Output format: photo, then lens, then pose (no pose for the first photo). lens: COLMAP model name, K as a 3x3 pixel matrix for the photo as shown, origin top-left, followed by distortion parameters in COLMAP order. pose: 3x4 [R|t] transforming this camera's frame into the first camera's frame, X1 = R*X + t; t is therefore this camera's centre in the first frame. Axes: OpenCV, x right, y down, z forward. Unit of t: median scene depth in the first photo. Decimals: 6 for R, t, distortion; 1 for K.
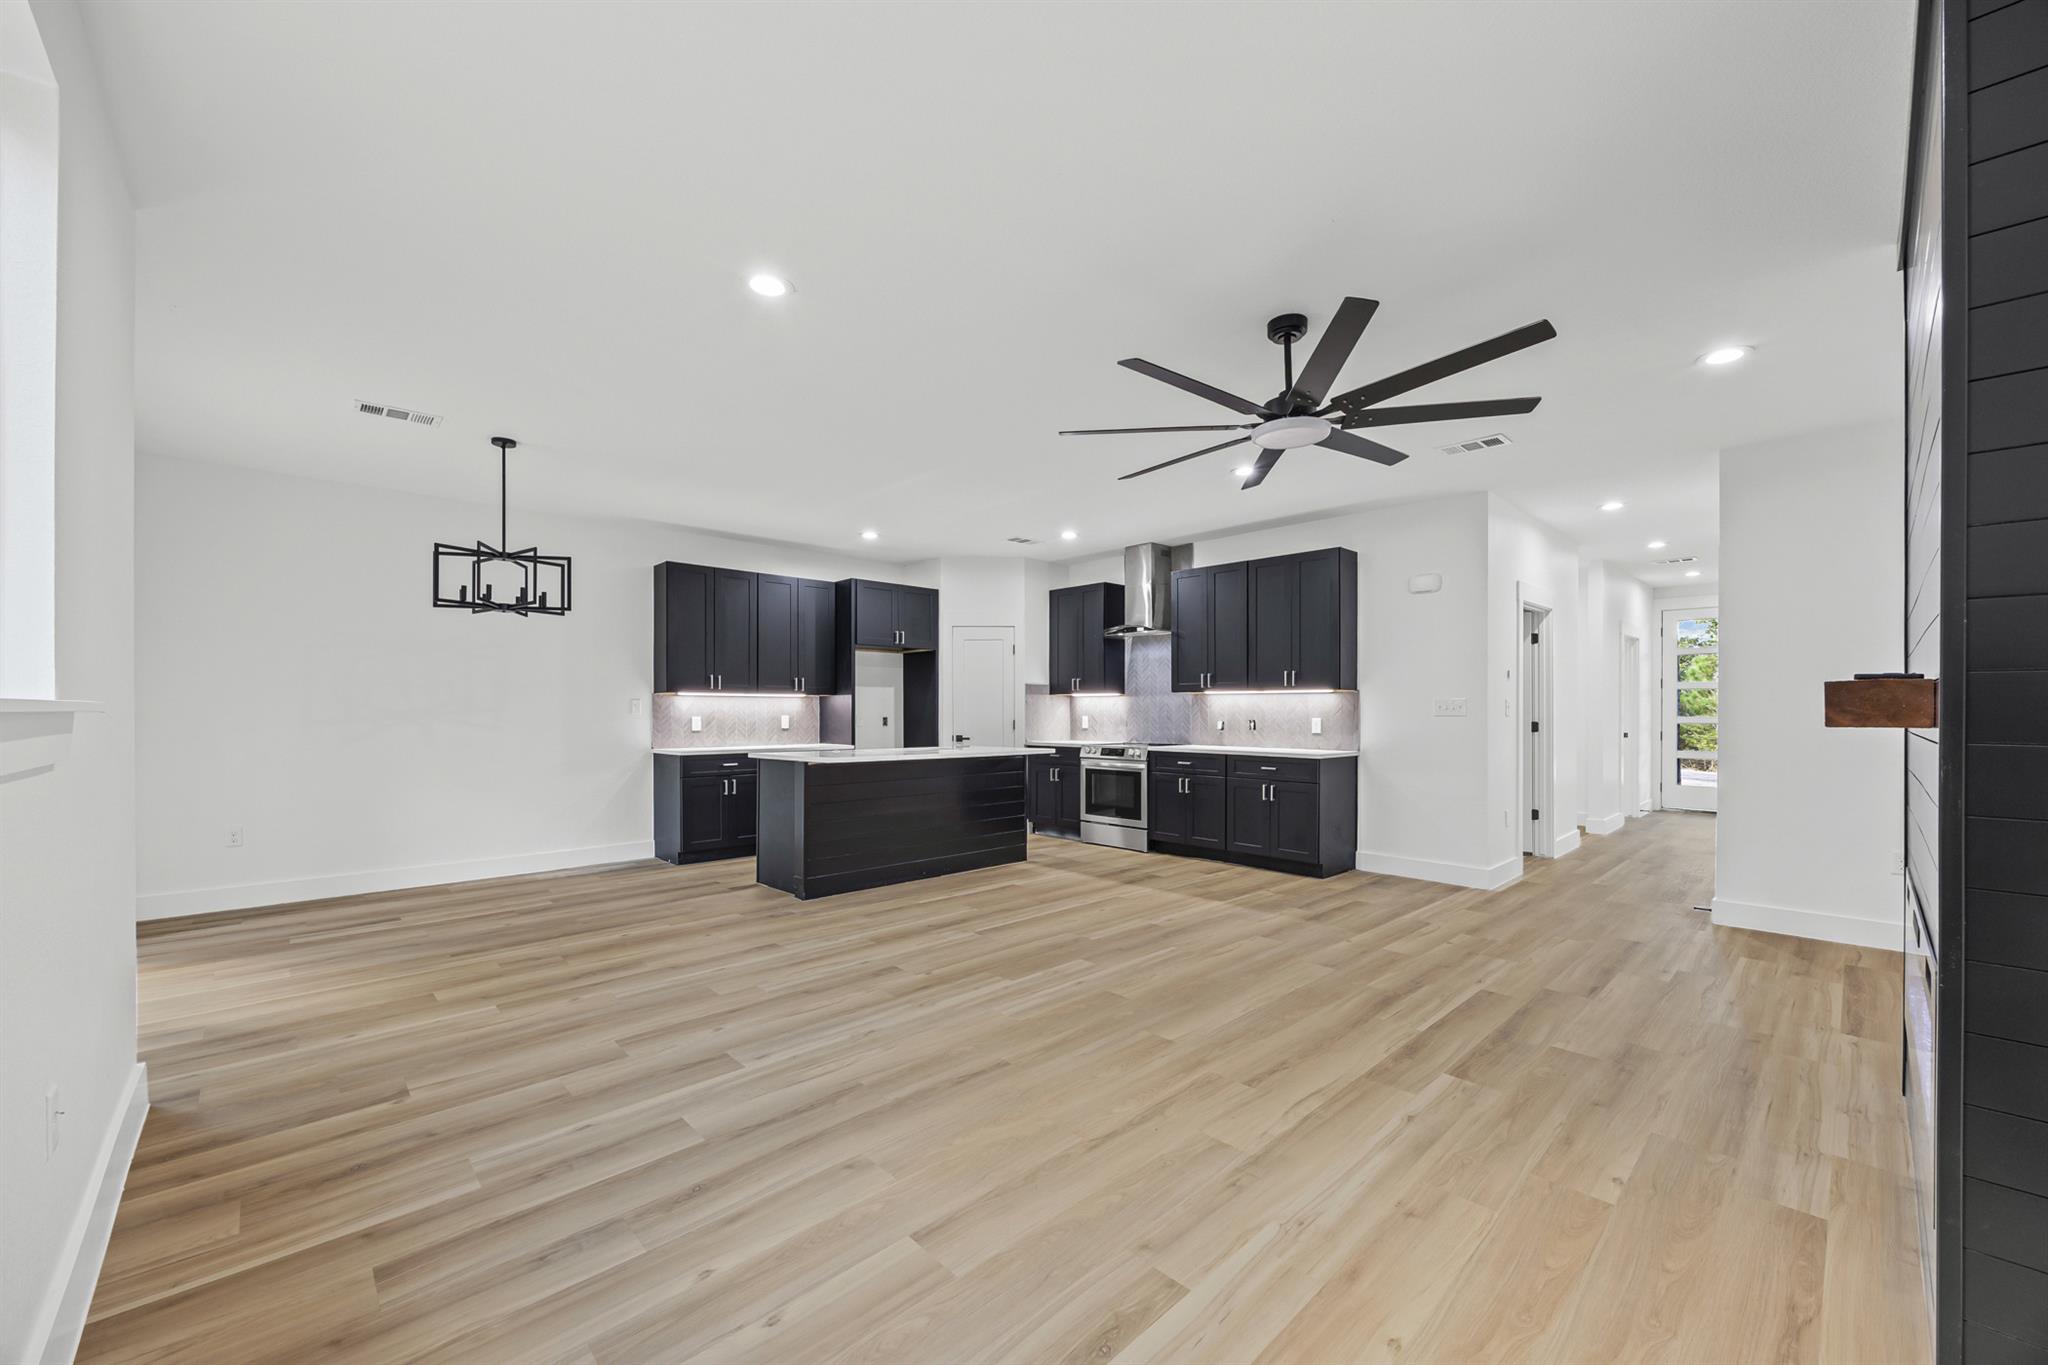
lens RADIAL K [[787.9, 0, 1013.3], [0, 787.9, 711.8], [0, 0, 1]] dist [-0.003083, -0.000905]
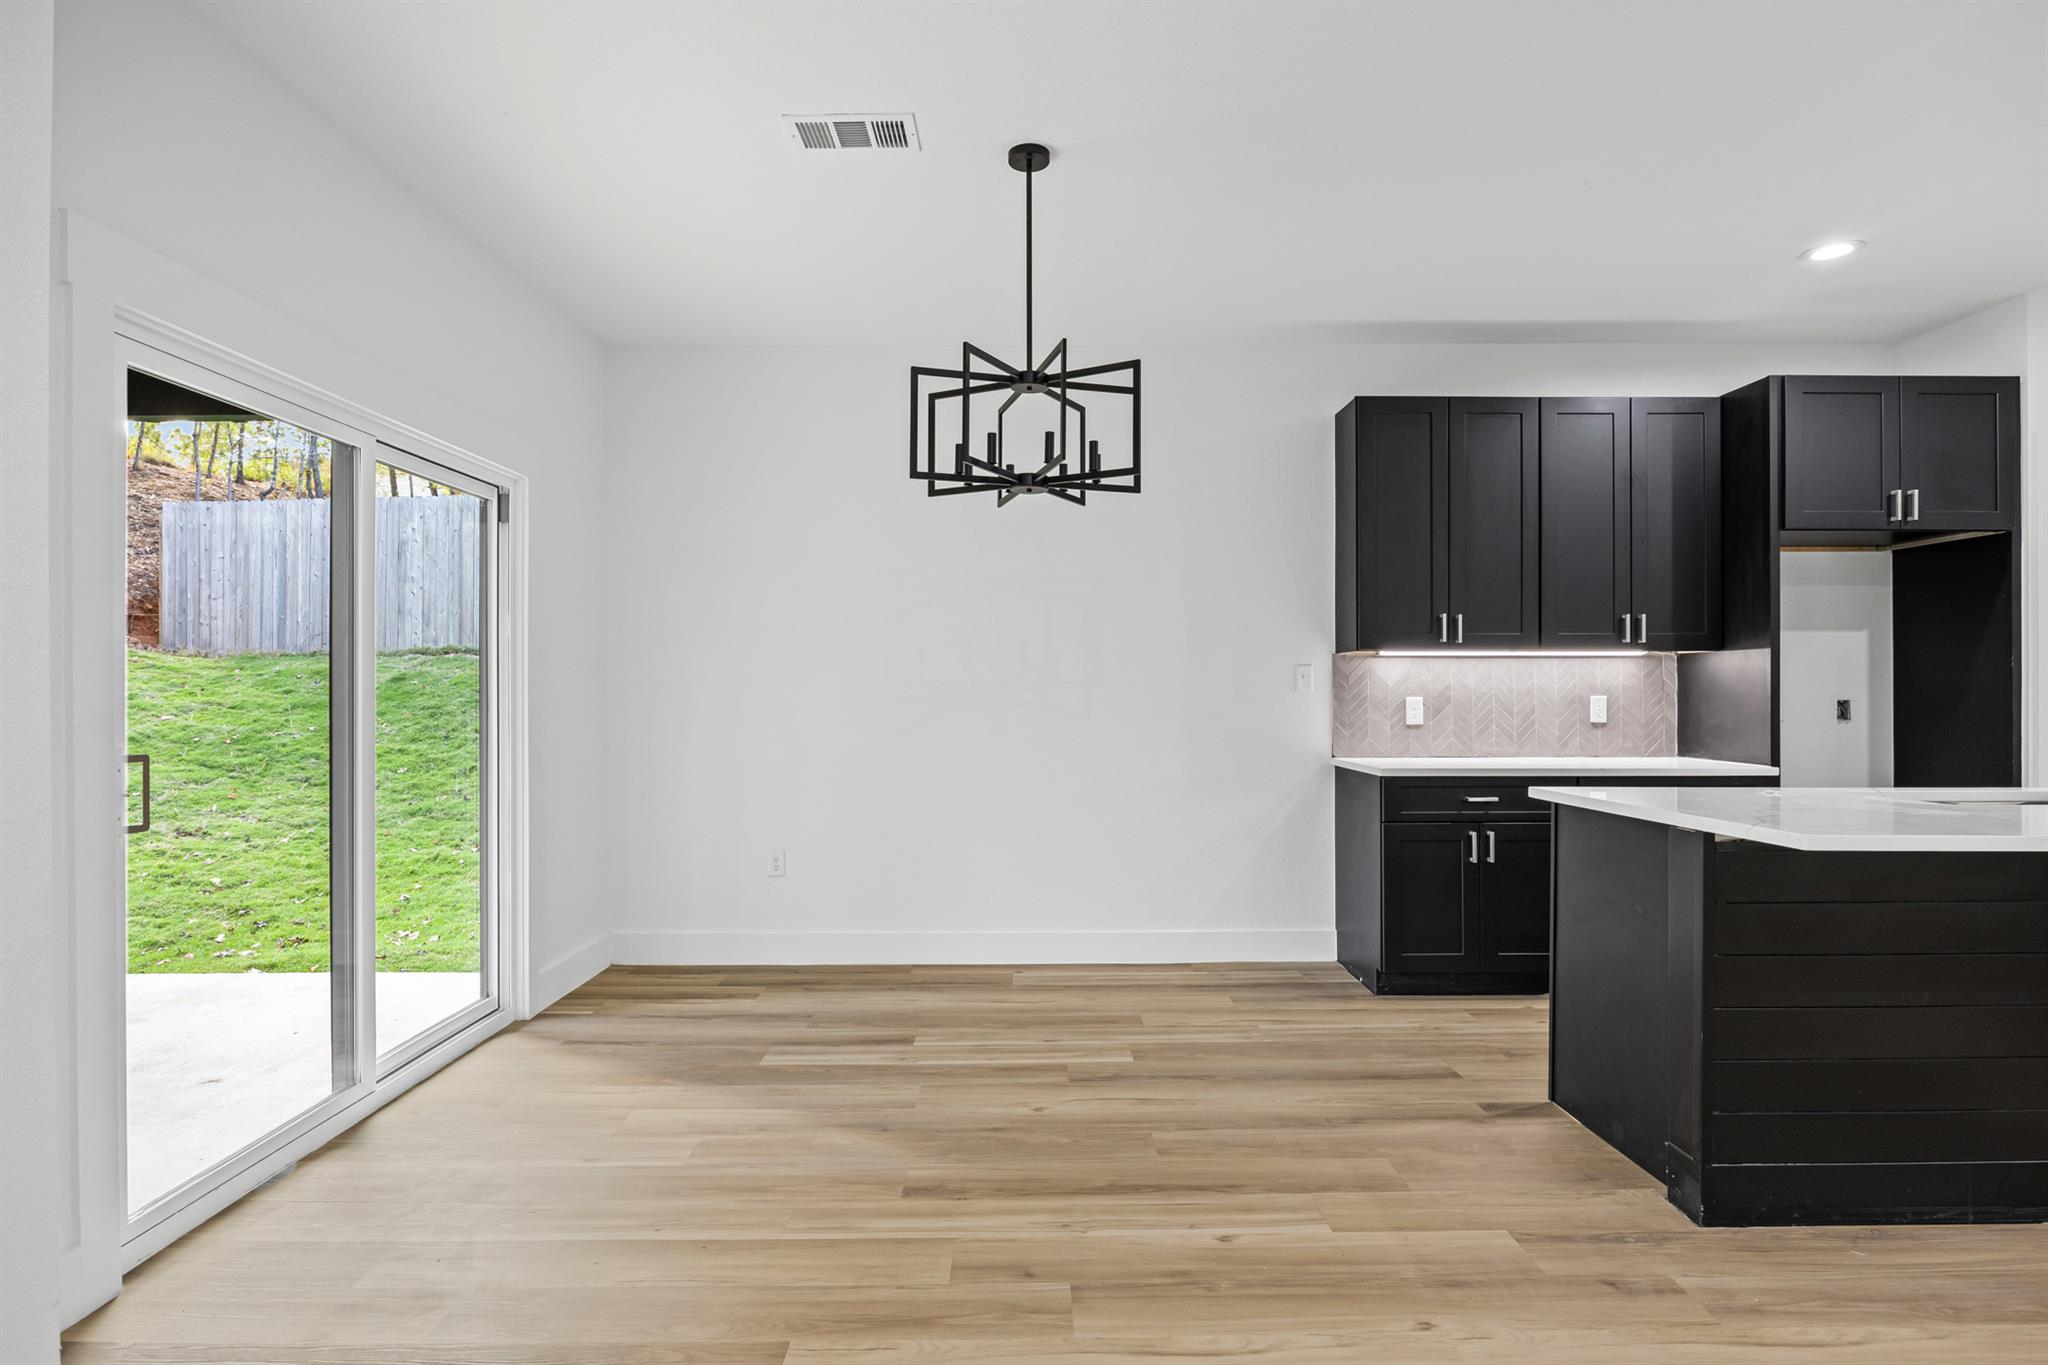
lens RADIAL K [[1091.9, 0, 1023.7], [0, 1091.9, 683.9], [0, 0, 1]] dist [-0.002856, -0.000945]
pose [[0.740980, -0.000744, -0.671527, -0.115671], [-0.000336, 0.999999, -0.001479, -0.001853], [0.671527, 0.001321, 0.740979, 0.308536]]
